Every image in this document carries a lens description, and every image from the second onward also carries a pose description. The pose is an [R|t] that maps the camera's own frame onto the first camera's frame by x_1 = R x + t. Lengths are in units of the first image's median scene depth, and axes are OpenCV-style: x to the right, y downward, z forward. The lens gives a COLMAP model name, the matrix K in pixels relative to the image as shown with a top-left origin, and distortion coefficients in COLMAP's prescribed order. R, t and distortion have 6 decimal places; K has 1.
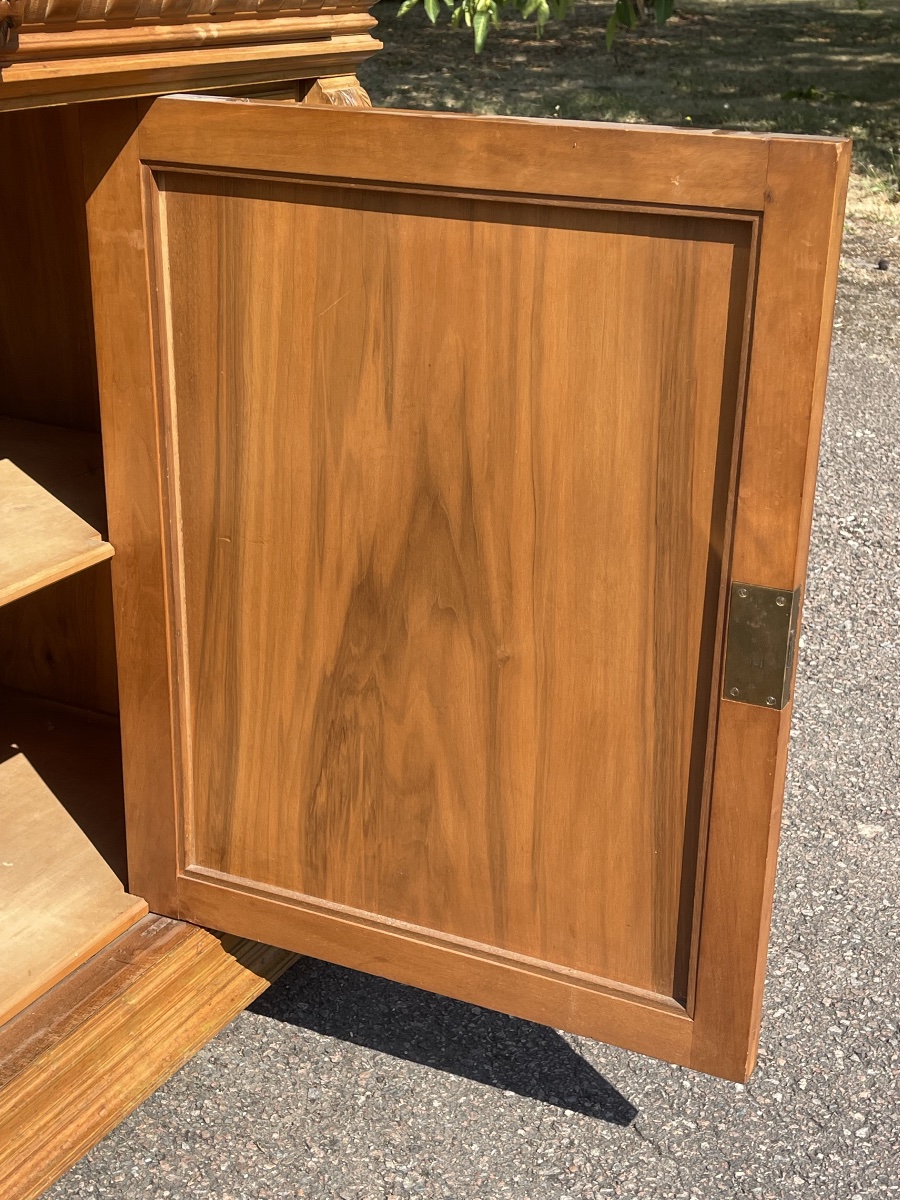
lens RADIAL K [[1674.7, 0, 444.7], [0, 1674.7, 608.5], [0, 0, 1]] dist [0.071859, 0.000000]
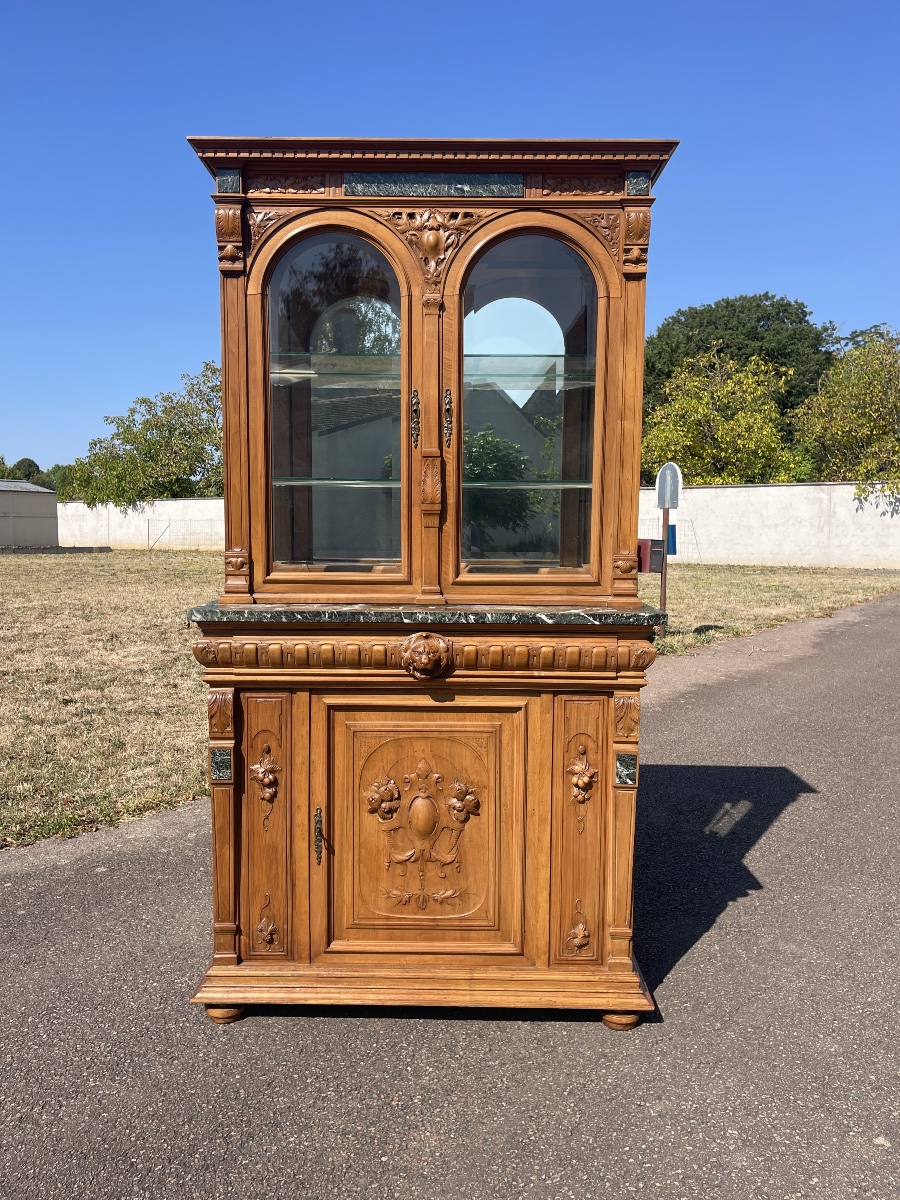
lens RADIAL K [[902.2, 0, 449.6], [0, 902.2, 598.0], [0, 0, 1]] dist [0.037939, -0.013311]
pose [[0.450415, 0.068446, -0.890192, 1.297829], [-0.333552, 0.937763, -0.096665, -0.243864], [0.828172, 0.340465, 0.445213, 0.021623]]
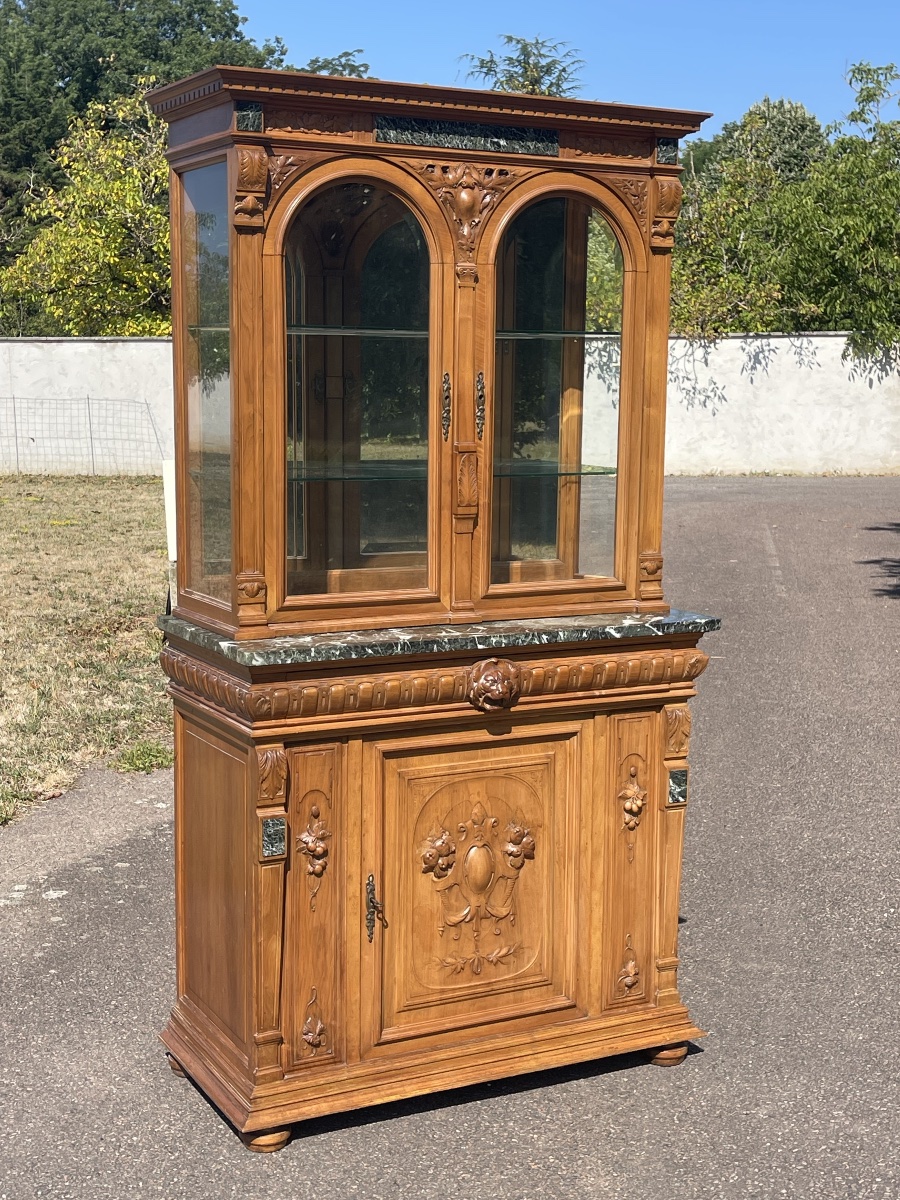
lens RADIAL K [[1674.7, 0, 439.5], [0, 1674.7, 611.3], [0, 0, 1]] dist [0.071859, 0.000000]
pose [[0.817855, 0.069214, -0.571247, 1.272431], [-0.209740, 0.960301, -0.183932, 0.121231], [0.535838, 0.270243, 0.799904, -1.516961]]
